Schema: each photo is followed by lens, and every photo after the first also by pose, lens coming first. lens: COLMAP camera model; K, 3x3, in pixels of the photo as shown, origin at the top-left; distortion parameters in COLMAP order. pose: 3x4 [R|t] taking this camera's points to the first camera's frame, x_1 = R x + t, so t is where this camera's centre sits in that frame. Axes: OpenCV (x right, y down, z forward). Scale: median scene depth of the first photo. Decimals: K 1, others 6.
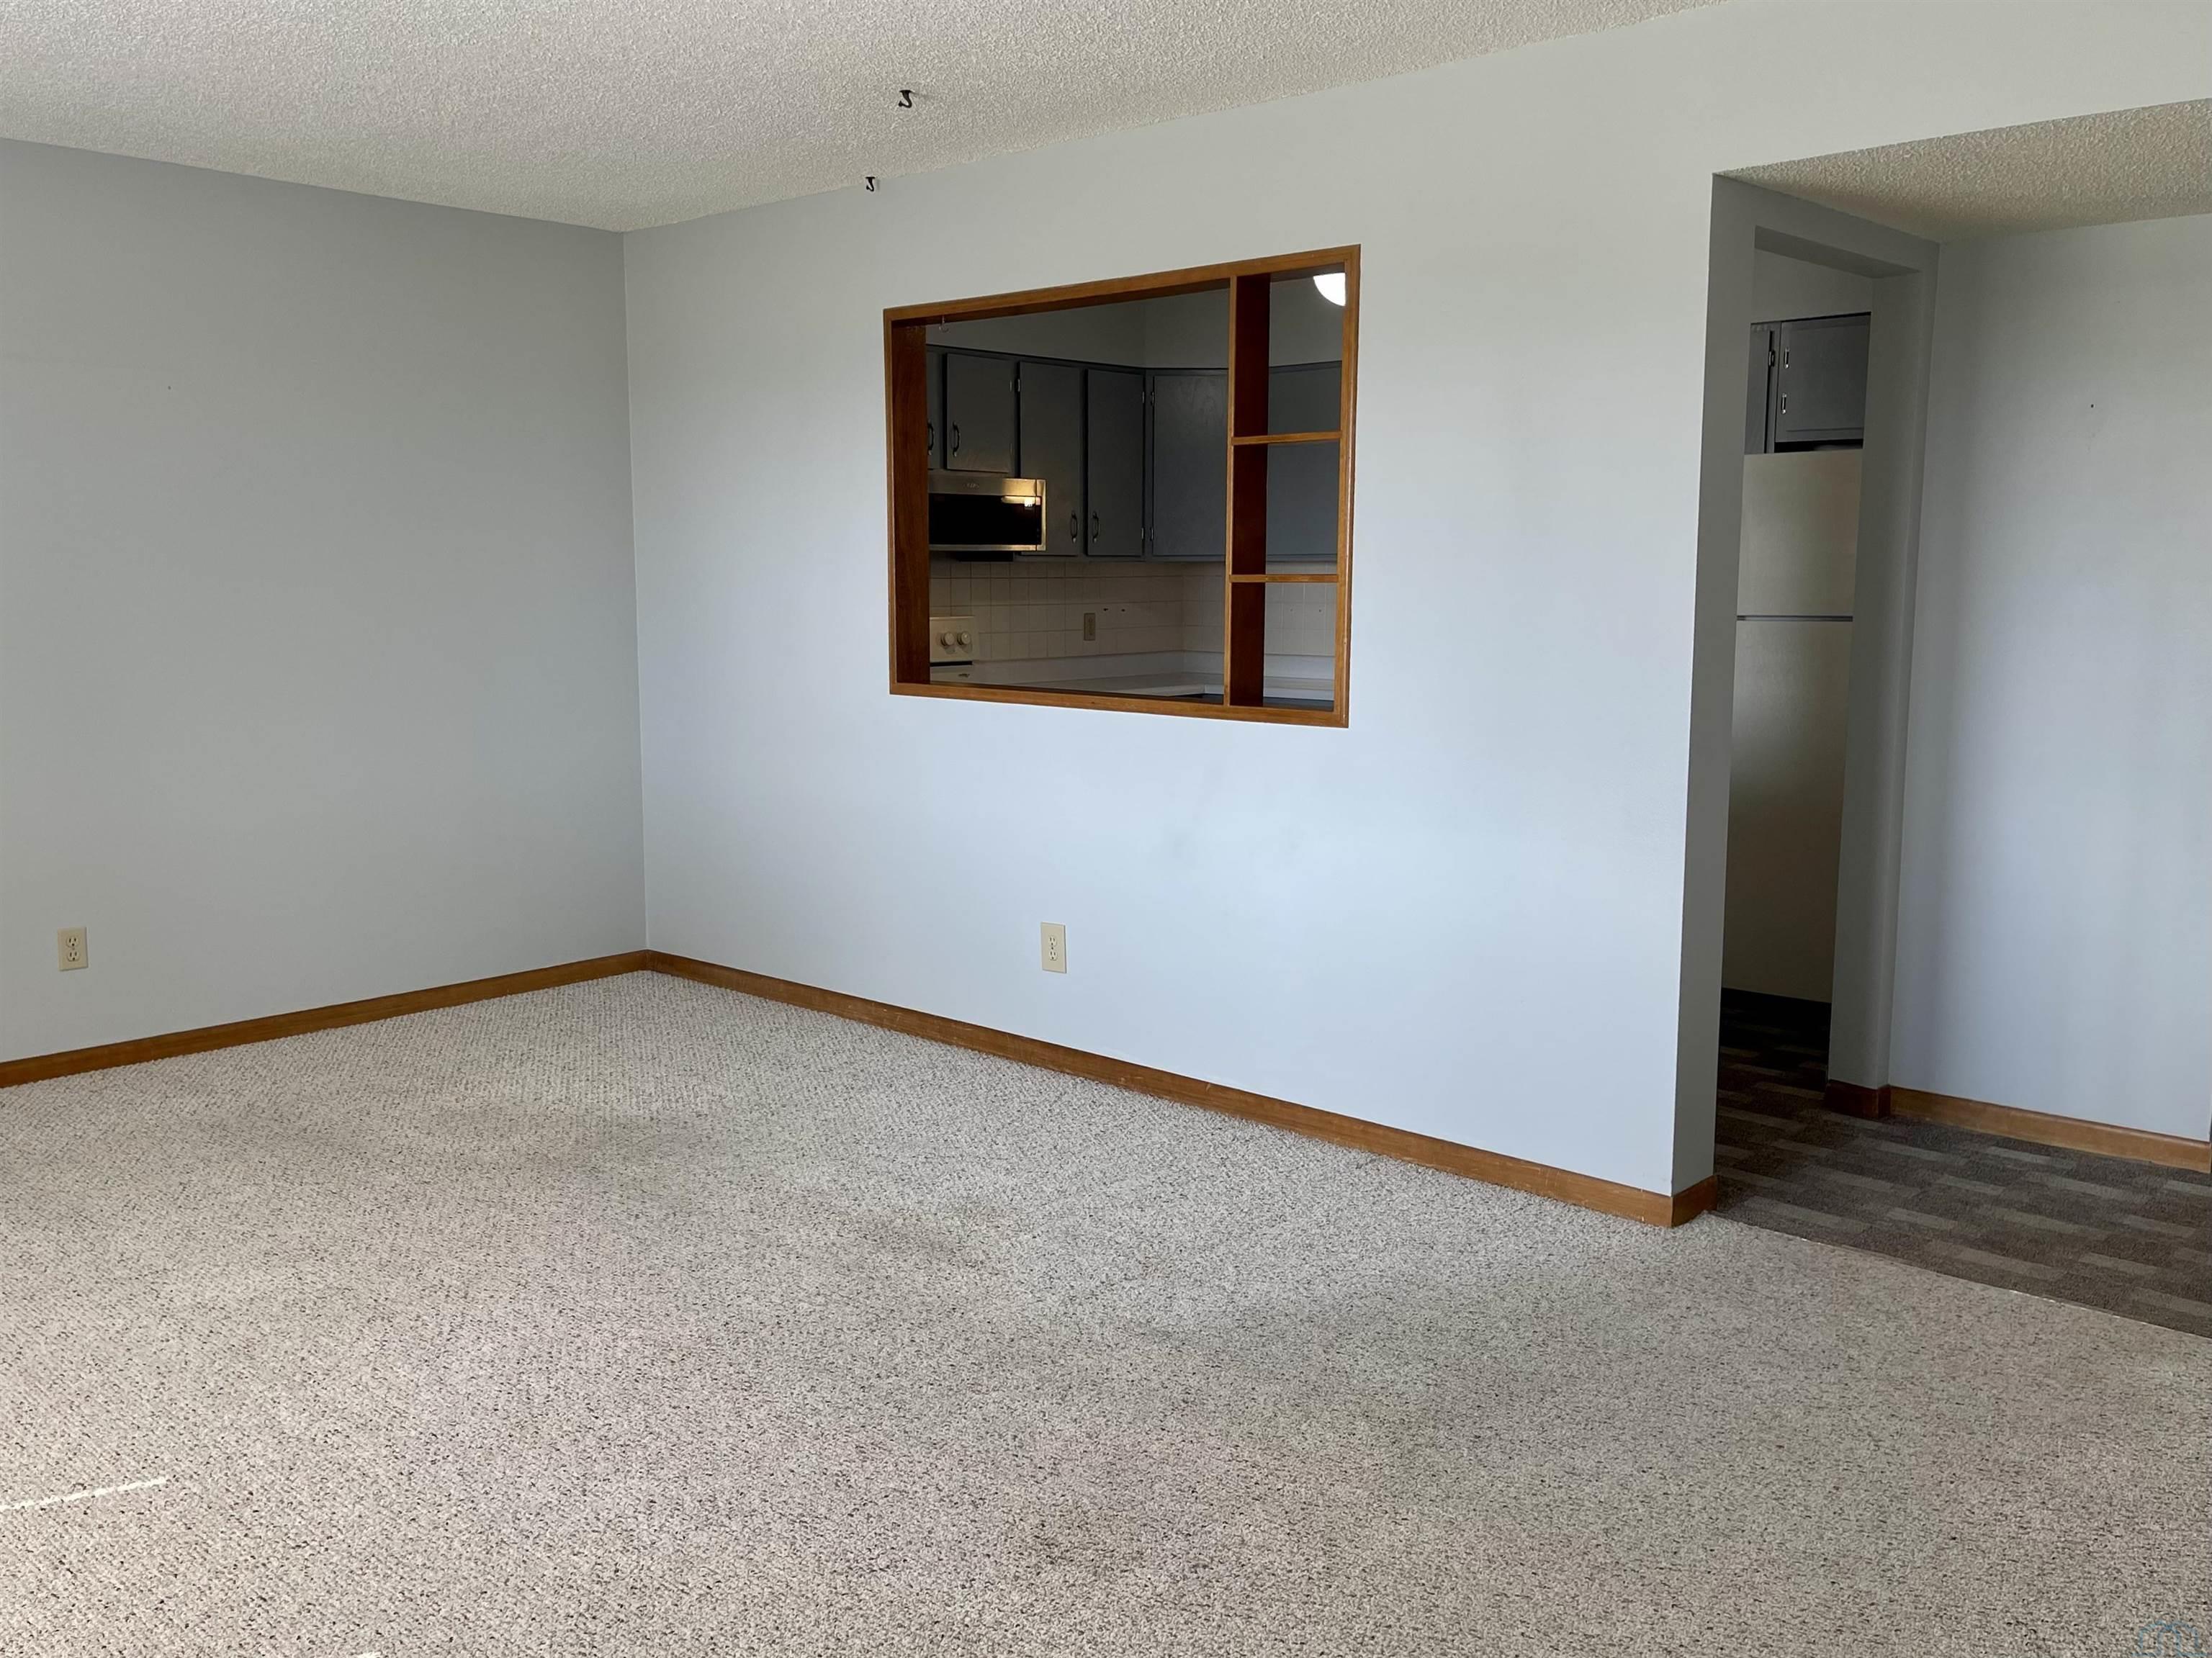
lens RADIAL K [[1900.4, 0, 1107.5], [0, 1900.4, 843.7], [0, 0, 1]] dist [0.008173, -0.009025]
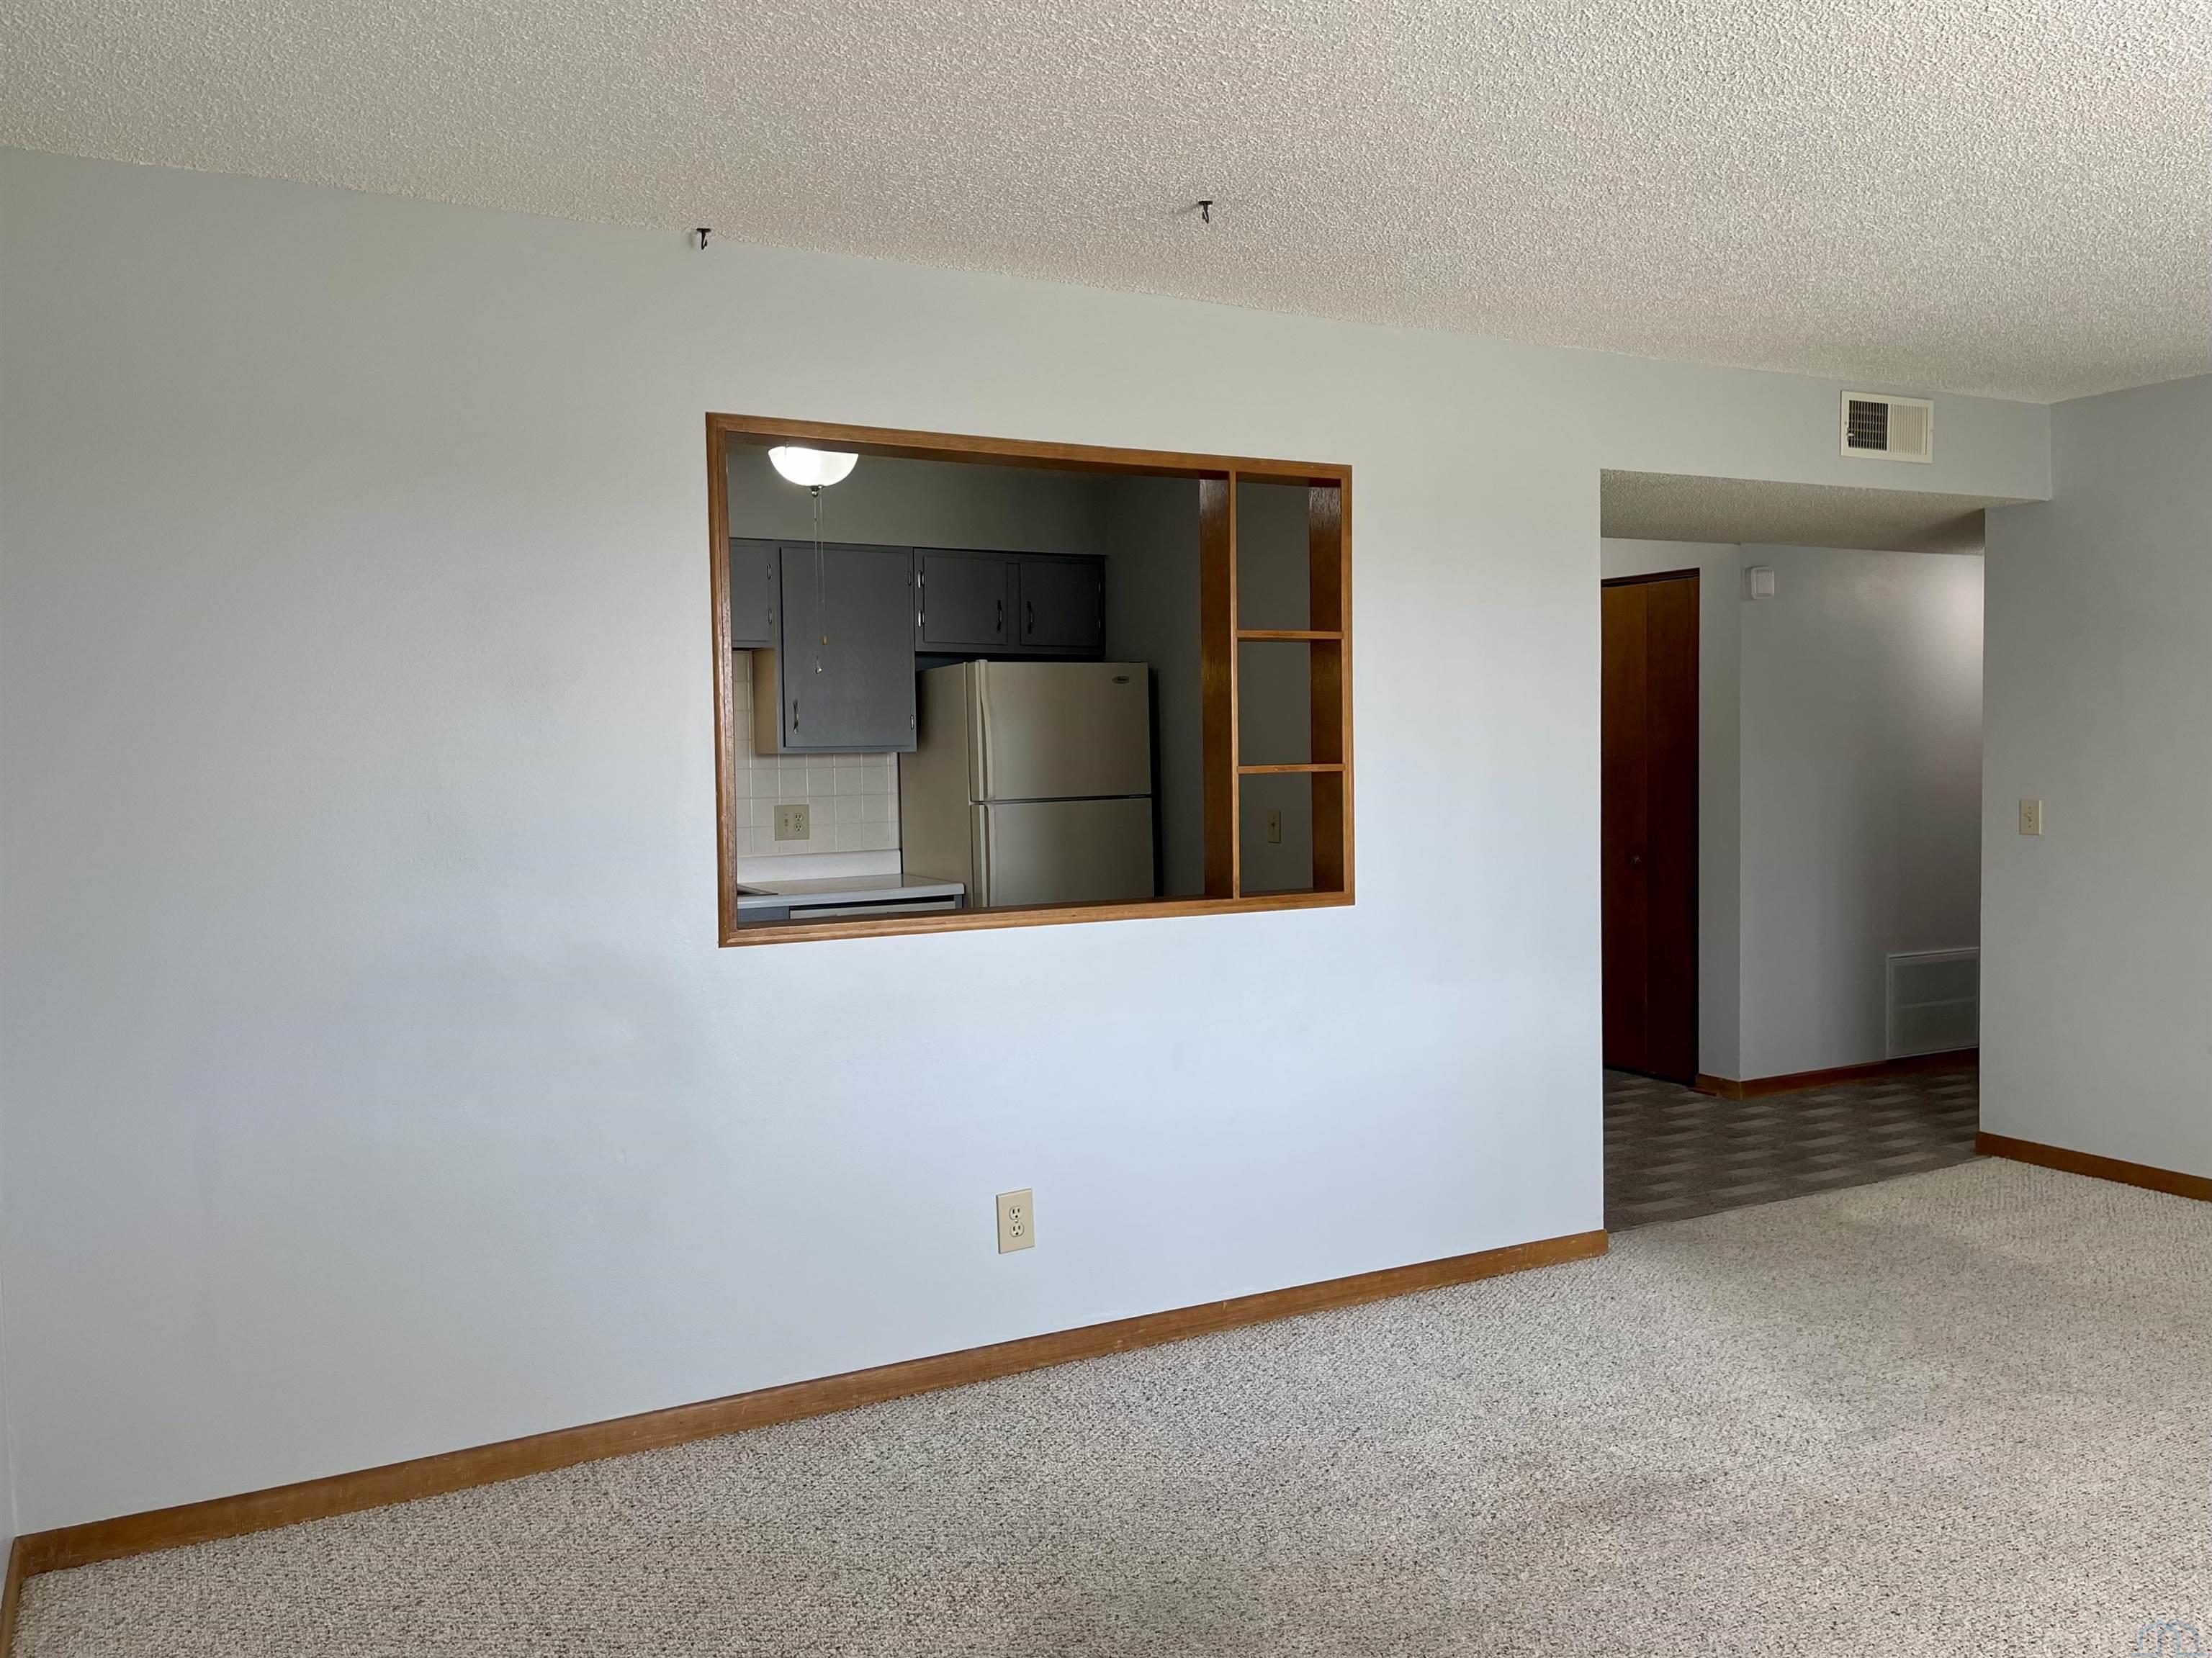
lens RADIAL K [[1708.1, 0, 1107.8], [0, 1708.1, 808.2], [0, 0, 1]] dist [-0.001404, -0.011910]
pose [[0.346986, -0.047118, 0.936686, -0.896762], [0.154885, 0.987903, -0.007682, -0.141299], [-0.924992, 0.147744, 0.350086, 0.862767]]
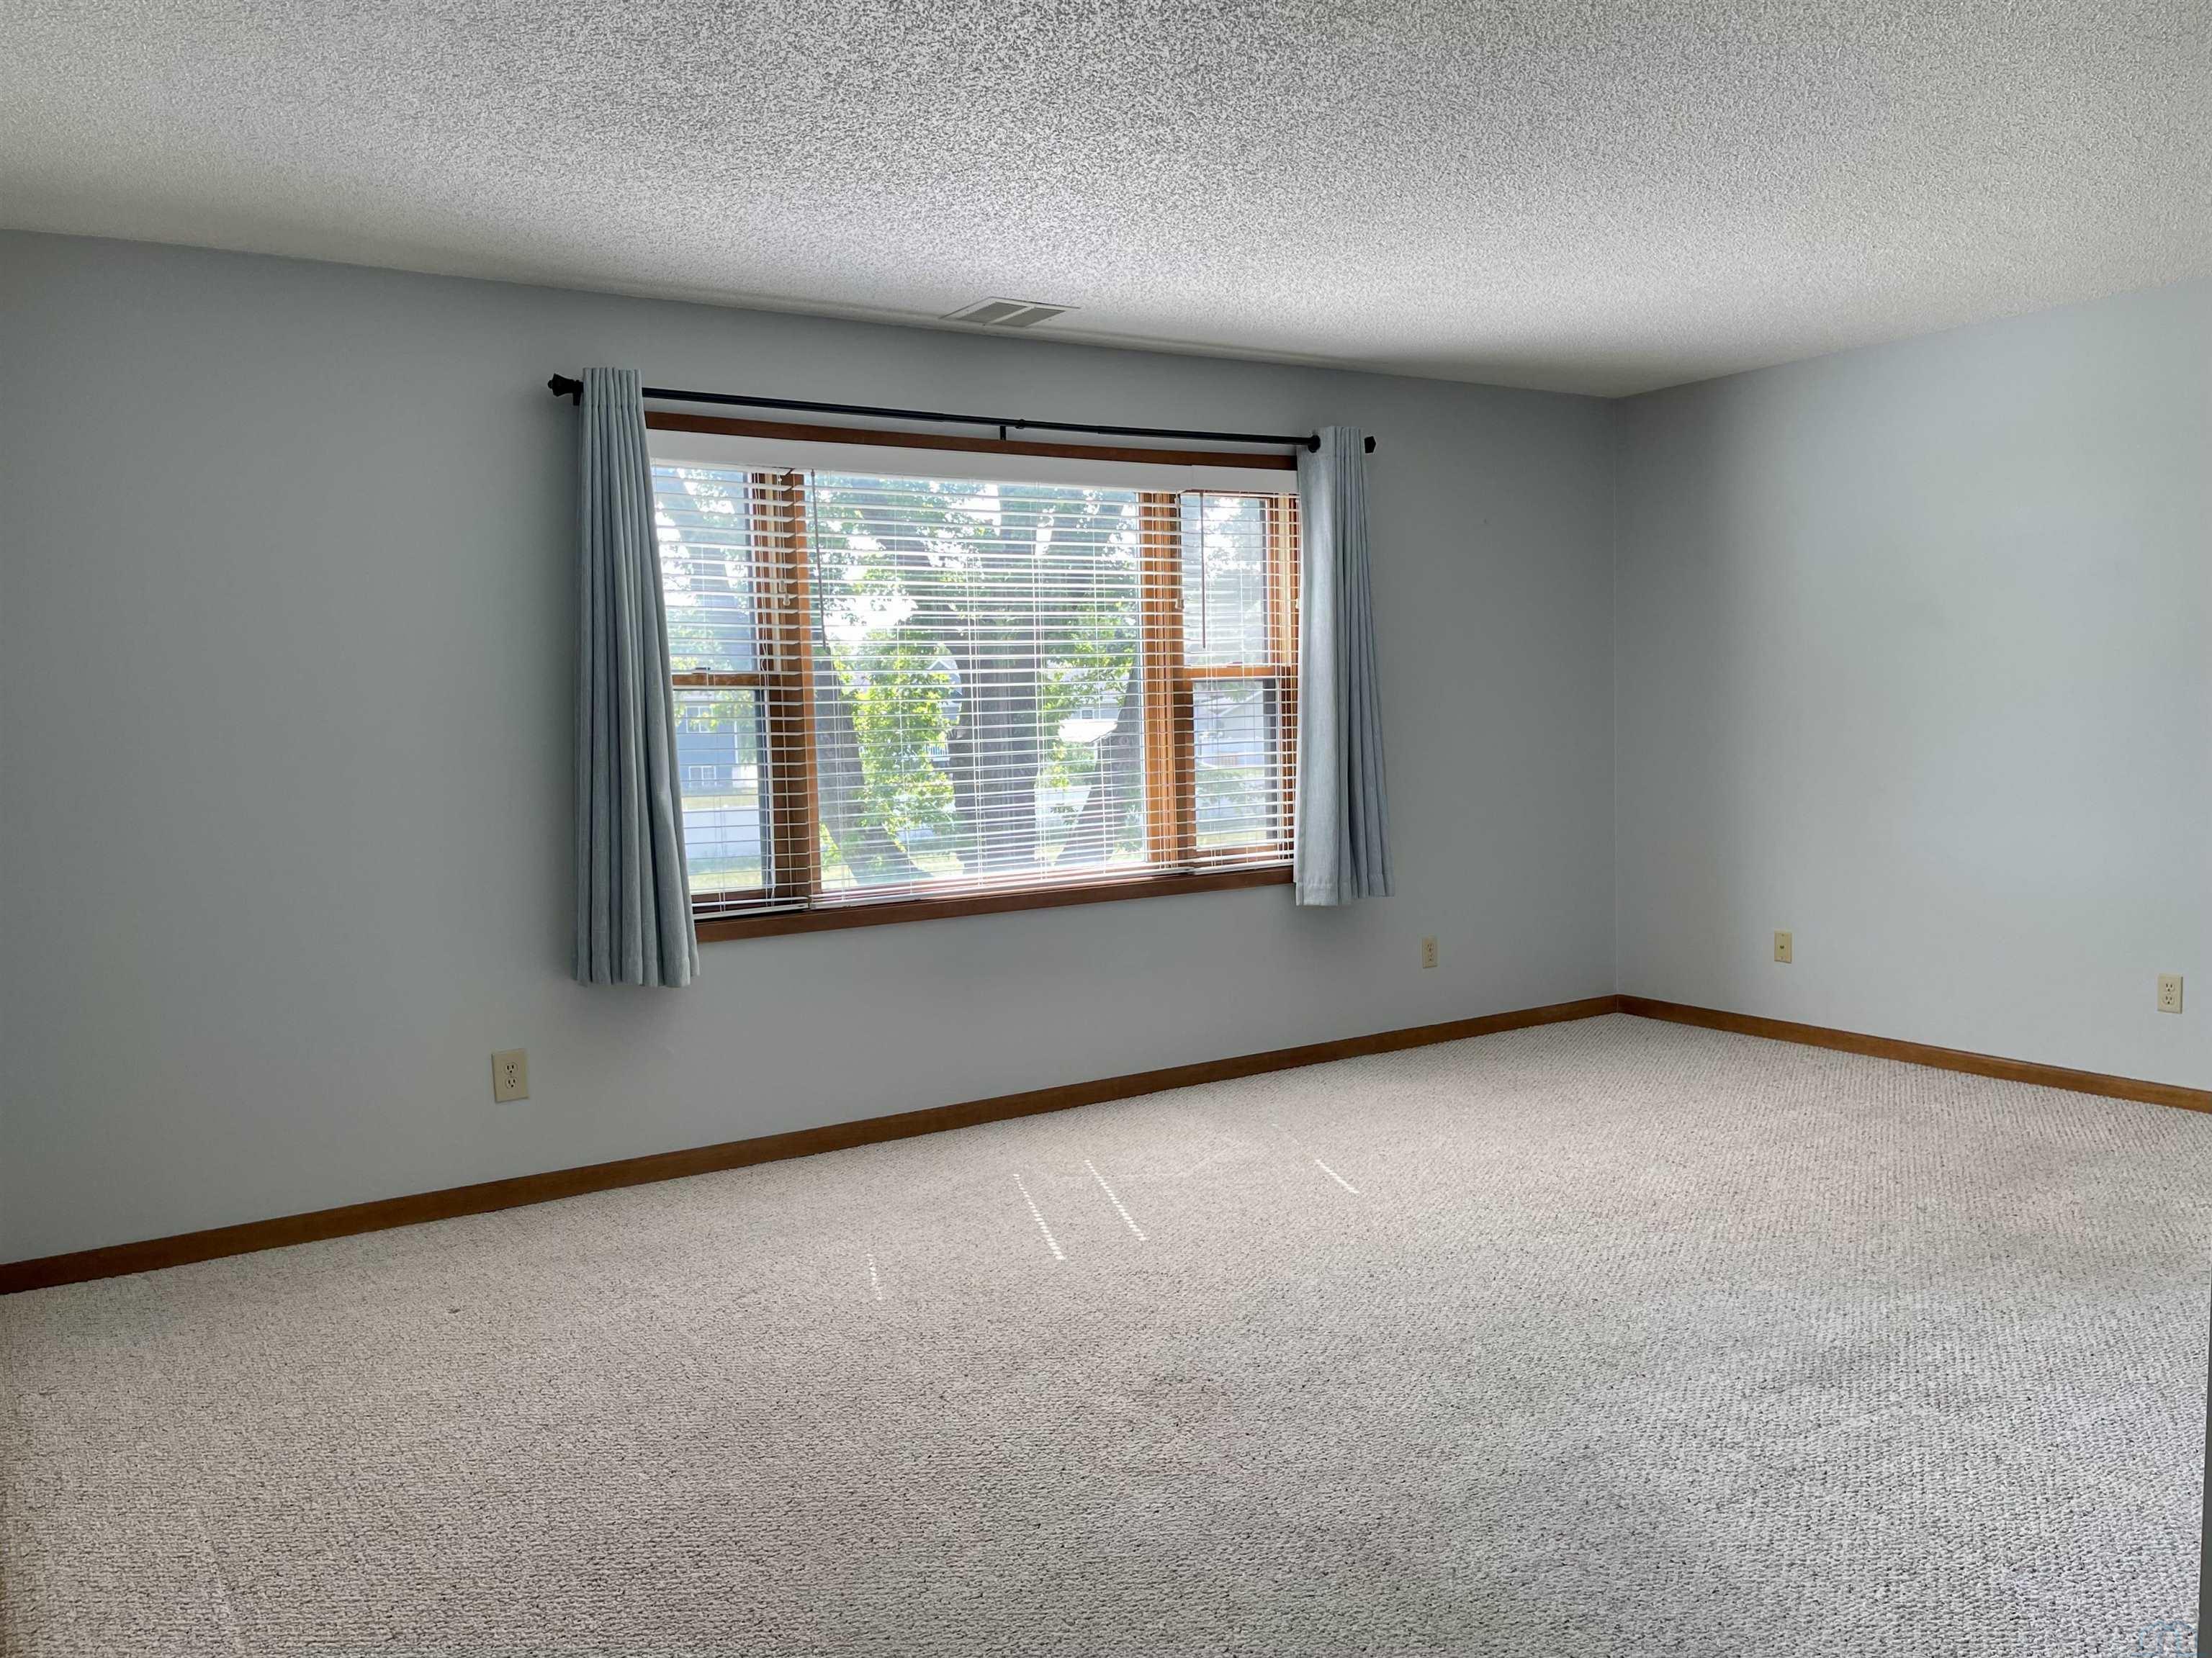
lens RADIAL K [[1900.4, 0, 1104.8], [0, 1900.4, 825.4], [0, 0, 1]] dist [0.008173, -0.009025]
pose [[-0.240468, 0.080775, -0.967290, 0.826601], [-0.136097, 0.983882, 0.115994, -0.105274], [0.961069, 0.159538, -0.225599, 0.796447]]
